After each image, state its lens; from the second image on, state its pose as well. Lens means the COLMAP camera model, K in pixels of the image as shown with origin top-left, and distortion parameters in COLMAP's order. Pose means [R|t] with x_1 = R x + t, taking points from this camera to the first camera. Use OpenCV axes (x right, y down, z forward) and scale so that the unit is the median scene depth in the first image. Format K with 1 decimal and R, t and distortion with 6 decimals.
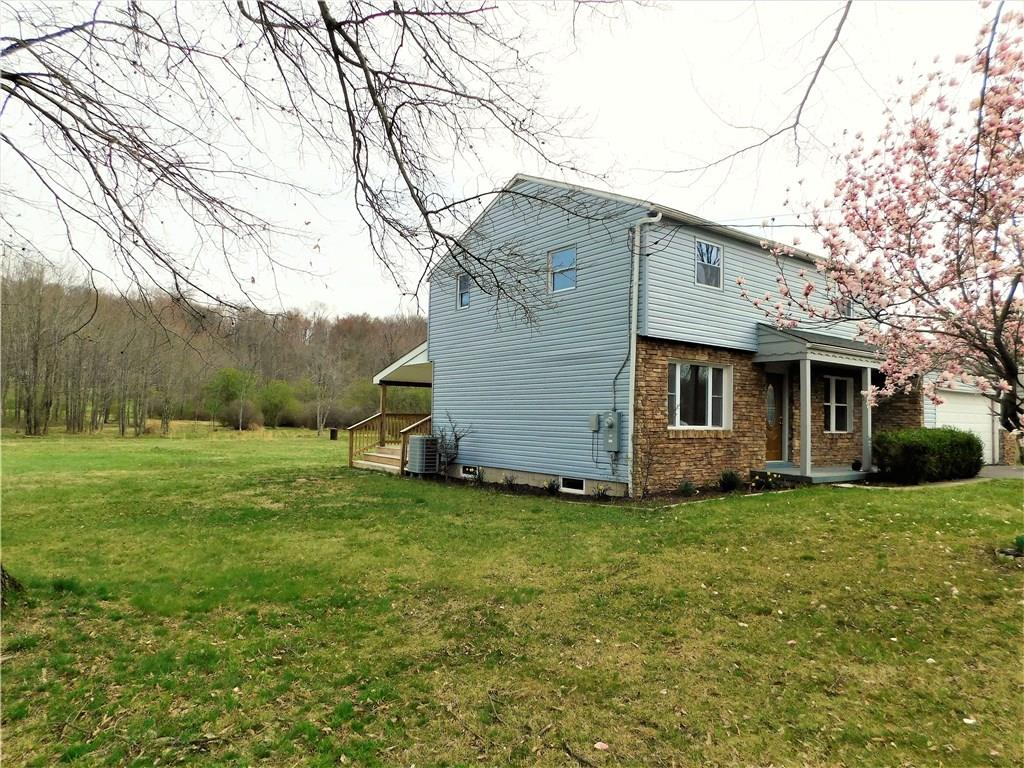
lens RADIAL K [[669.3, 0, 508.7], [0, 669.3, 388.1], [0, 0, 1]] dist [-0.033345, 0.003670]
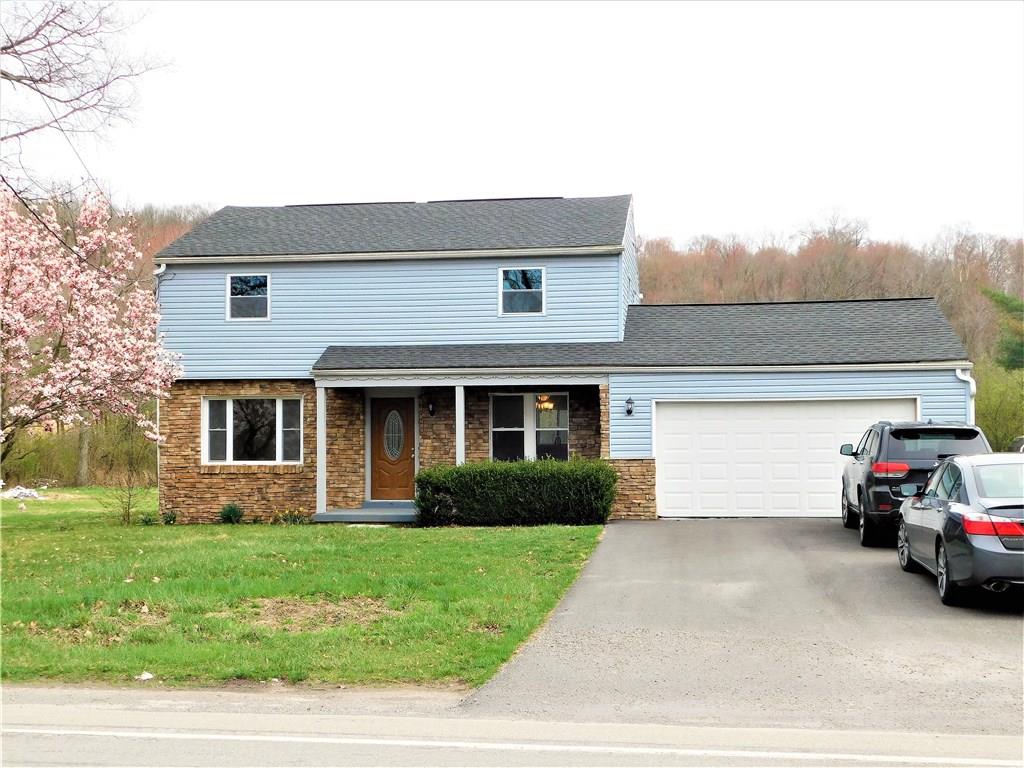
lens RADIAL K [[1347.2, 0, 512.0], [0, 1347.2, 384.0], [0, 0, 1]] dist [-0.005545, -0.006309]
pose [[0.711552, -0.058060, -0.700231, 1.988740], [0.050617, 0.998226, -0.031333, 0.025324], [0.700808, -0.013148, 0.713229, -0.152077]]
